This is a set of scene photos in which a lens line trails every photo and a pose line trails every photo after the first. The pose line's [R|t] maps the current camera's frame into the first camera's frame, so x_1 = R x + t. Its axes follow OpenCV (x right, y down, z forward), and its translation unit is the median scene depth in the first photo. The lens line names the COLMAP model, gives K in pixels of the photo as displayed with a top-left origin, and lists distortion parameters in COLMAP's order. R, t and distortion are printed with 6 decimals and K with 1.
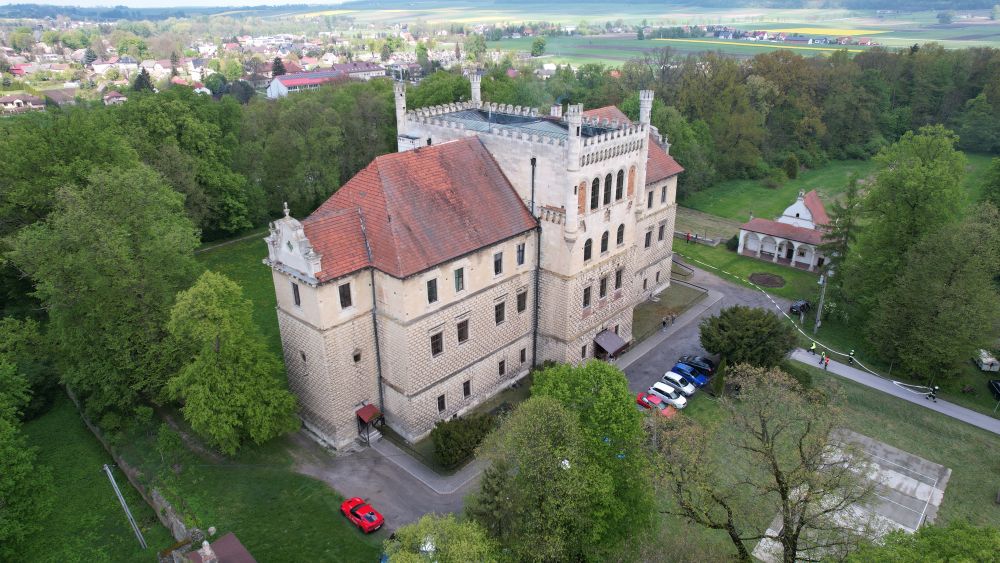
lens RADIAL K [[633.8, 0, 505.6], [0, 633.8, 279.5], [0, 0, 1]] dist [-0.071985, 0.063457]
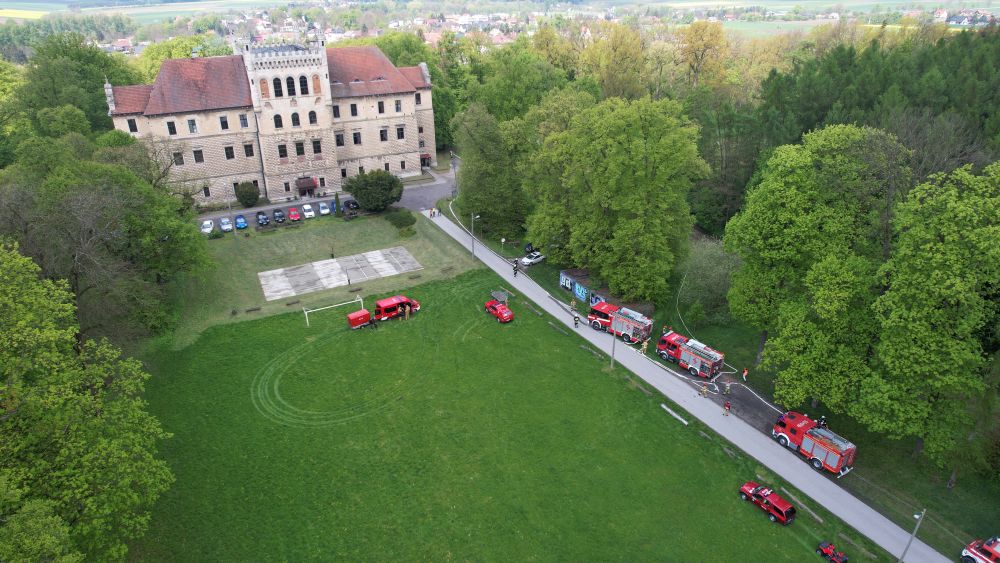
lens RADIAL K [[633.8, 0, 505.6], [0, 633.8, 279.5], [0, 0, 1]] dist [-0.071985, 0.063457]
pose [[0.930160, 0.145540, -0.337075, 1.234632], [-0.140090, 0.989307, 0.040576, 0.204862], [0.339376, 0.009479, 0.940603, -0.355986]]
